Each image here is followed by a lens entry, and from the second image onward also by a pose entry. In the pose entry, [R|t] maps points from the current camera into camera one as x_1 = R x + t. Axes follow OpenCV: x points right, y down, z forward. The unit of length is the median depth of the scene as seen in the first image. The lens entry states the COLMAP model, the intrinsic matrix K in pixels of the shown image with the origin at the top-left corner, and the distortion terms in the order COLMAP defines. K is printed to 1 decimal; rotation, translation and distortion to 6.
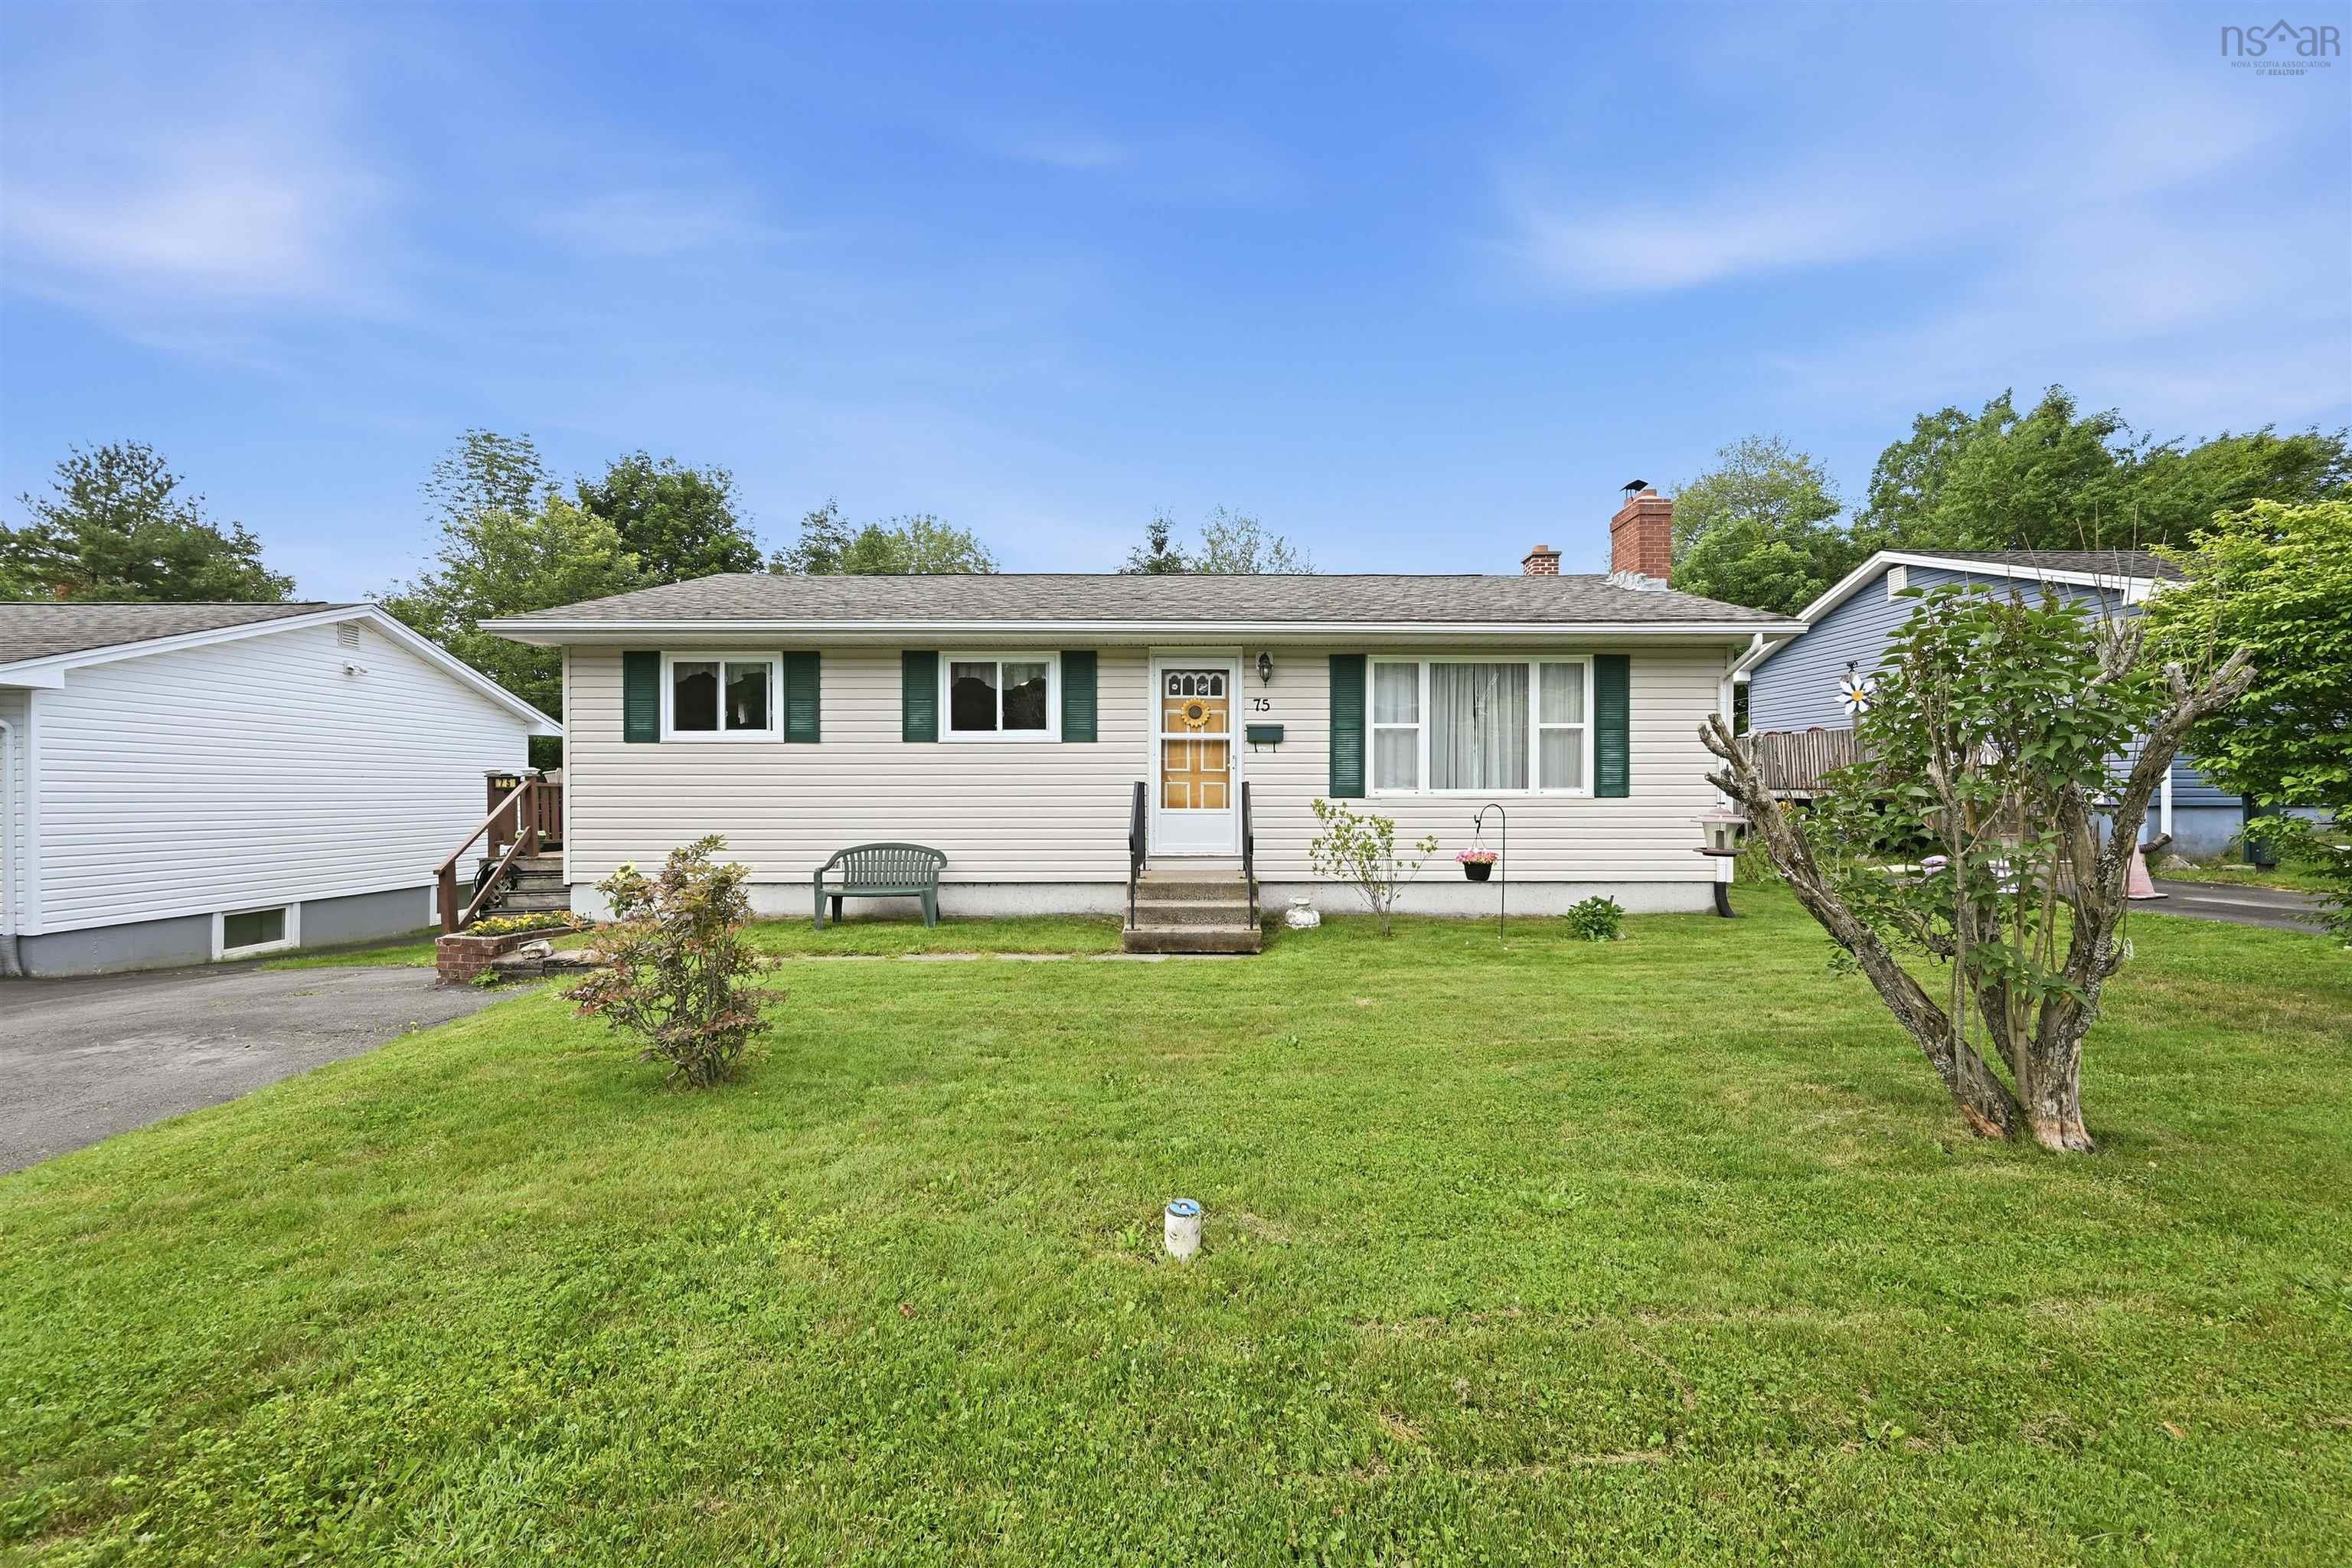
lens RADIAL K [[956.8, 0, 1181.0], [0, 956.8, 782.2], [0, 0, 1]] dist [-0.001293, -0.000238]
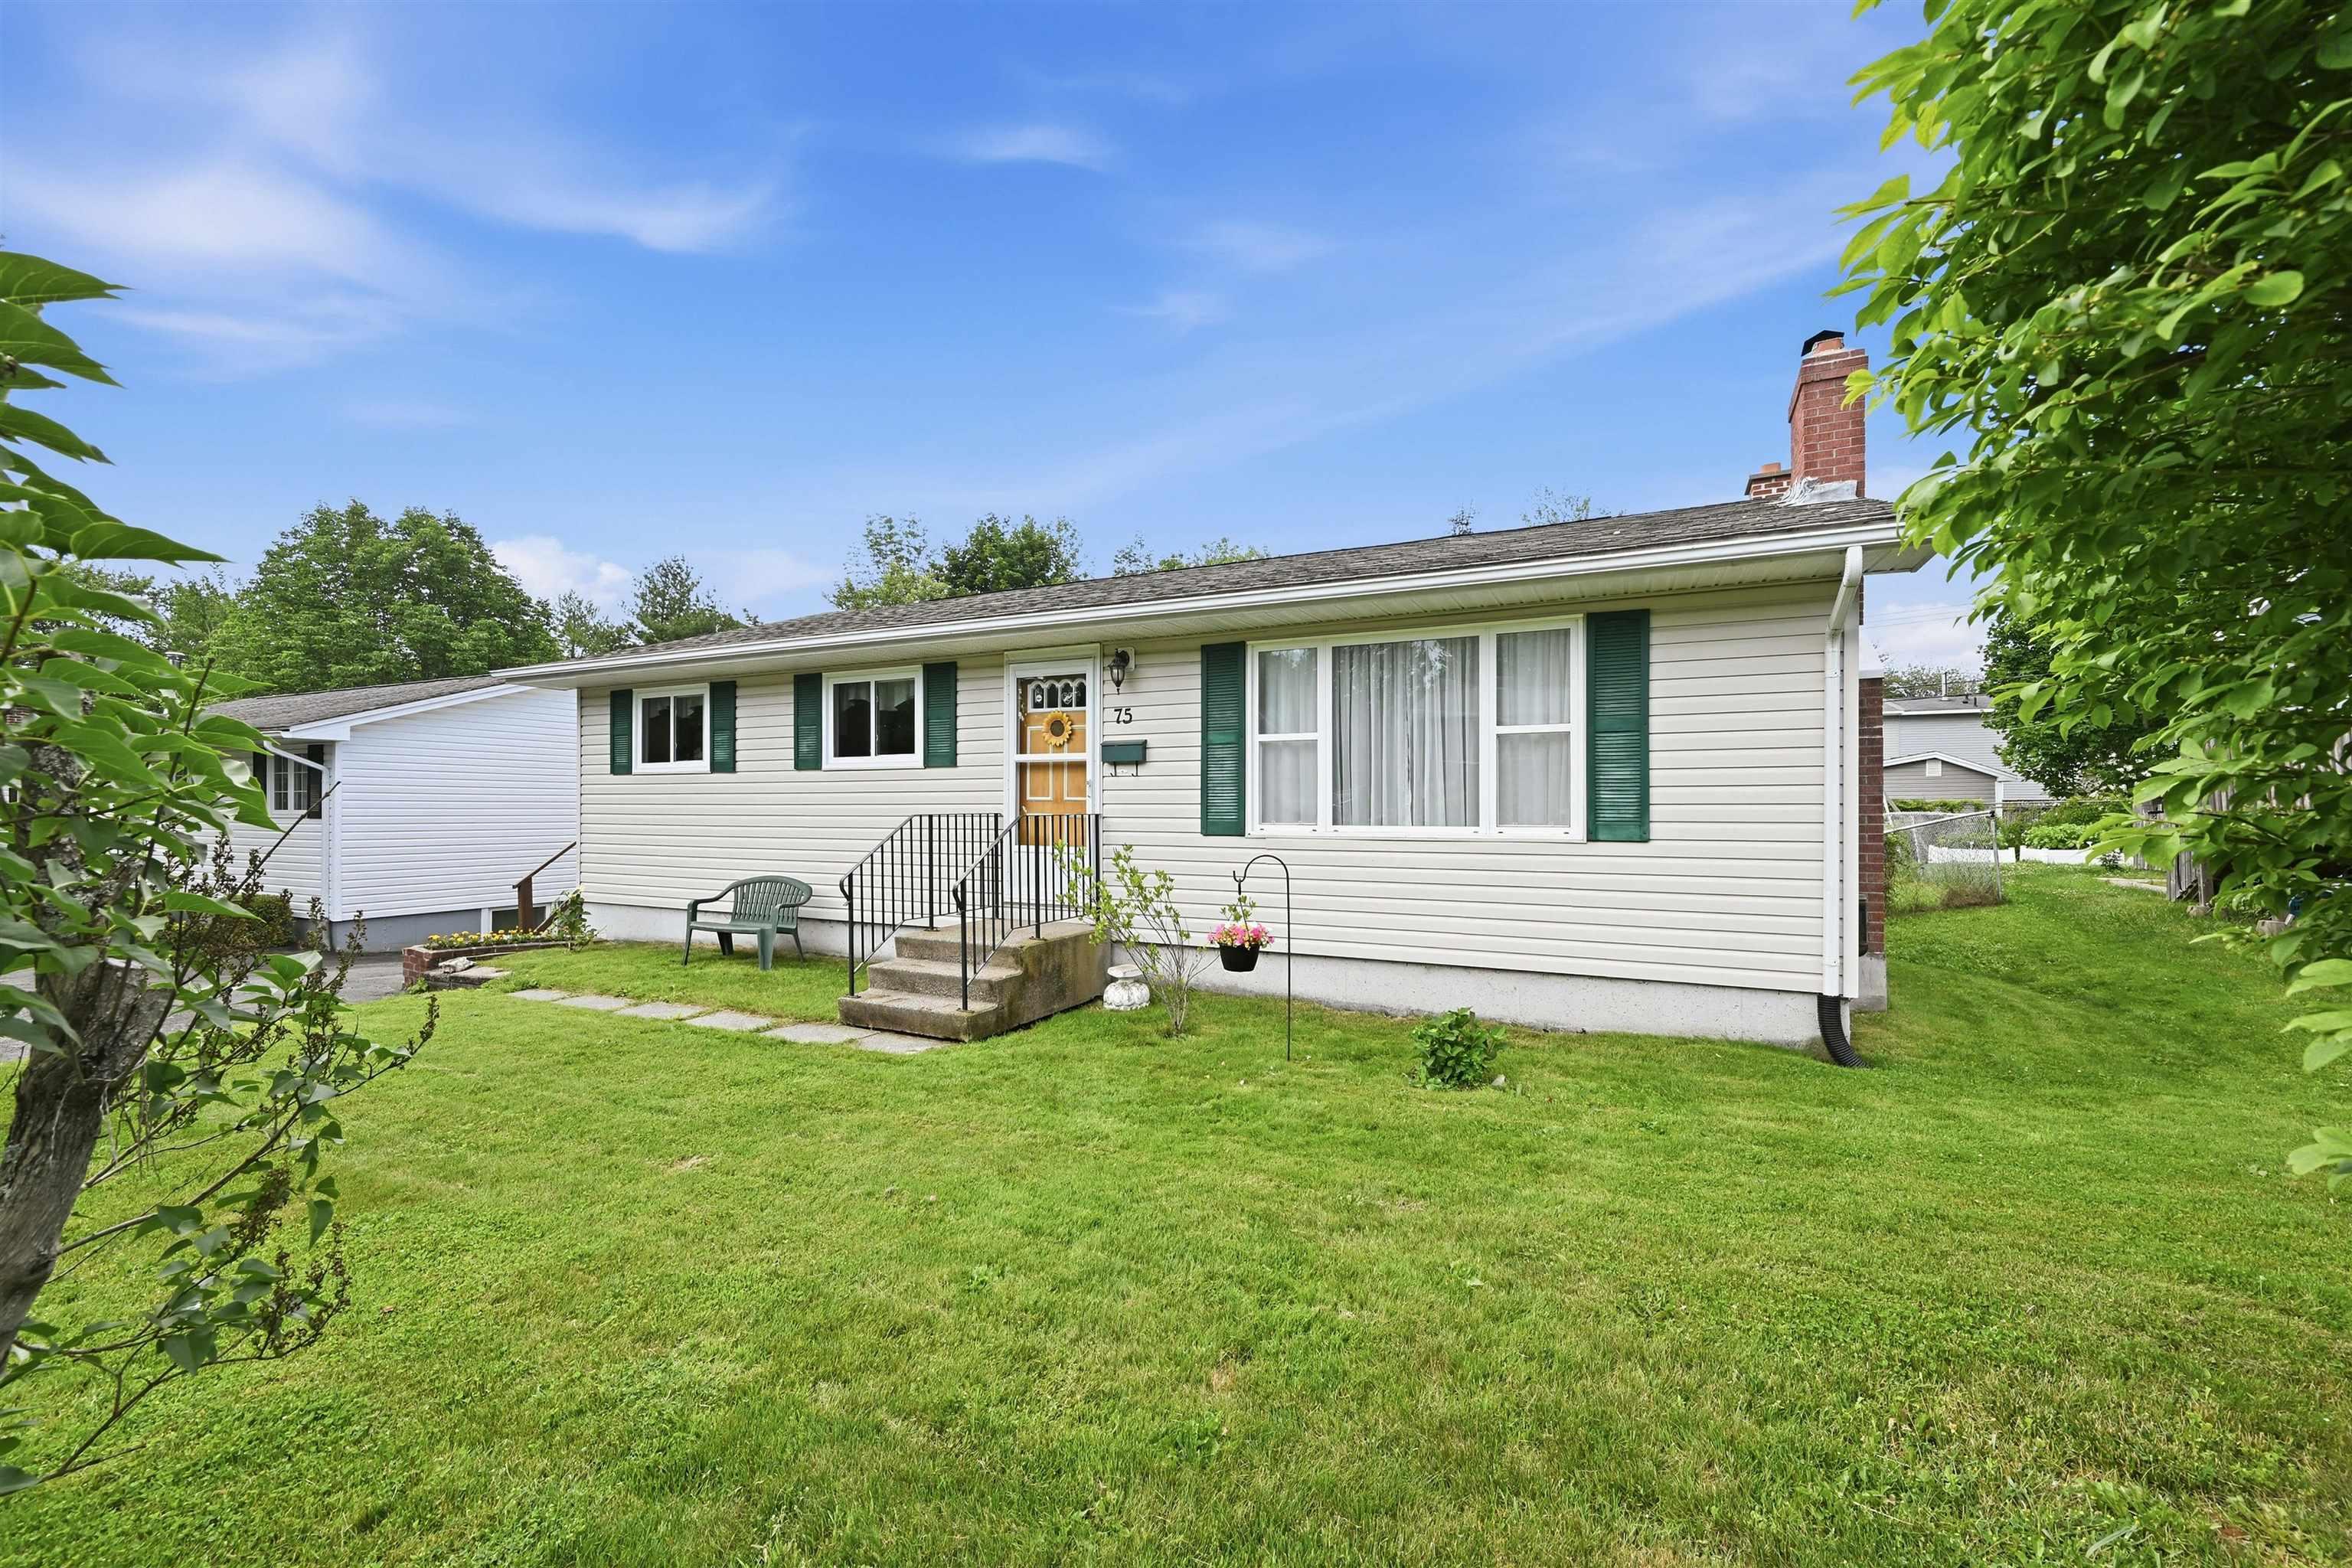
lens RADIAL K [[956.8, 0, 1181.0], [0, 956.8, 782.2], [0, 0, 1]] dist [-0.001293, -0.000238]
pose [[0.889208, -0.009574, -0.457404, 0.485015], [0.004440, 0.999915, -0.012299, -0.016477], [0.457482, 0.008905, 0.889174, 0.323718]]
